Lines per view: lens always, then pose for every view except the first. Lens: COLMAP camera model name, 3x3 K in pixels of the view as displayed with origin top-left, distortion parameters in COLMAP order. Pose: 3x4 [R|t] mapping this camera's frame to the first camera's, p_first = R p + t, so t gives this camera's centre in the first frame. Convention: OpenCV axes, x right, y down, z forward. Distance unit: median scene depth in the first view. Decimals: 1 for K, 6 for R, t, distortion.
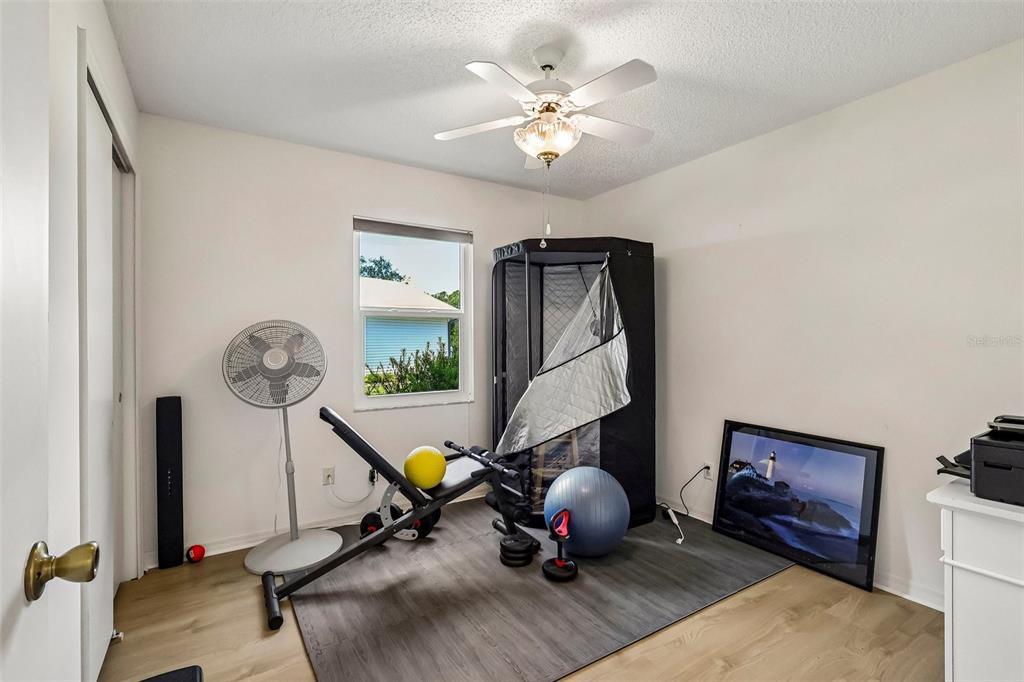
lens RADIAL K [[471.1, 0, 505.7], [0, 471.1, 339.3], [0, 0, 1]] dist [0.003034, 0.000434]
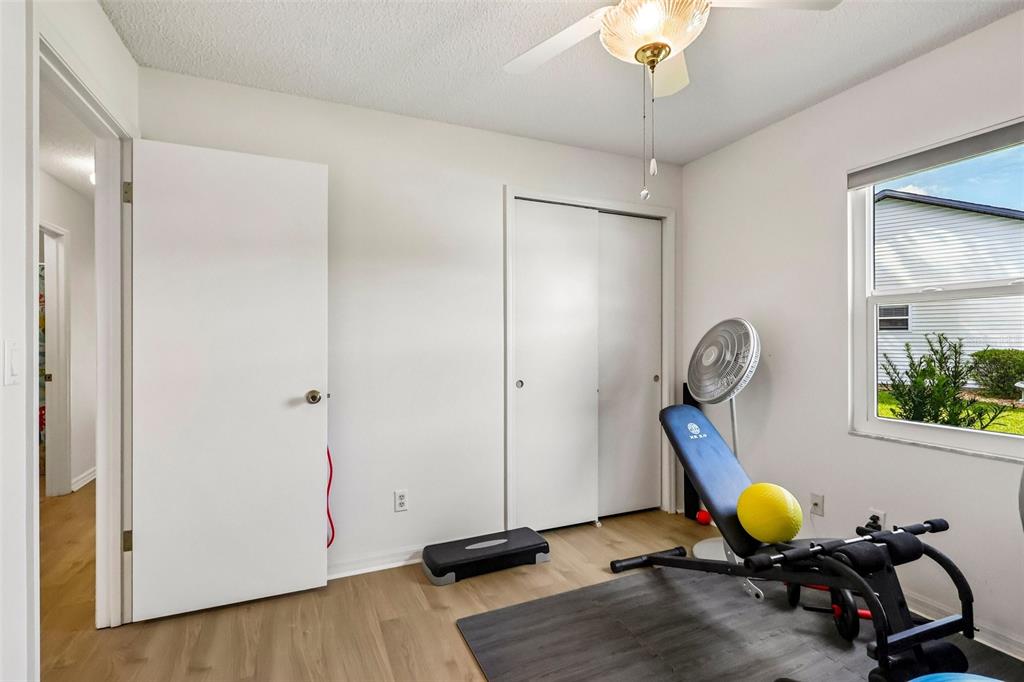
lens RADIAL K [[471.1, 0, 505.3], [0, 471.1, 344.8], [0, 0, 1]] dist [0.003034, 0.000434]
pose [[-0.153296, 0.006555, -0.988159, 0.653118], [0.011584, 0.999921, 0.004836, 0.003725], [0.988112, -0.010706, -0.153359, 0.755246]]
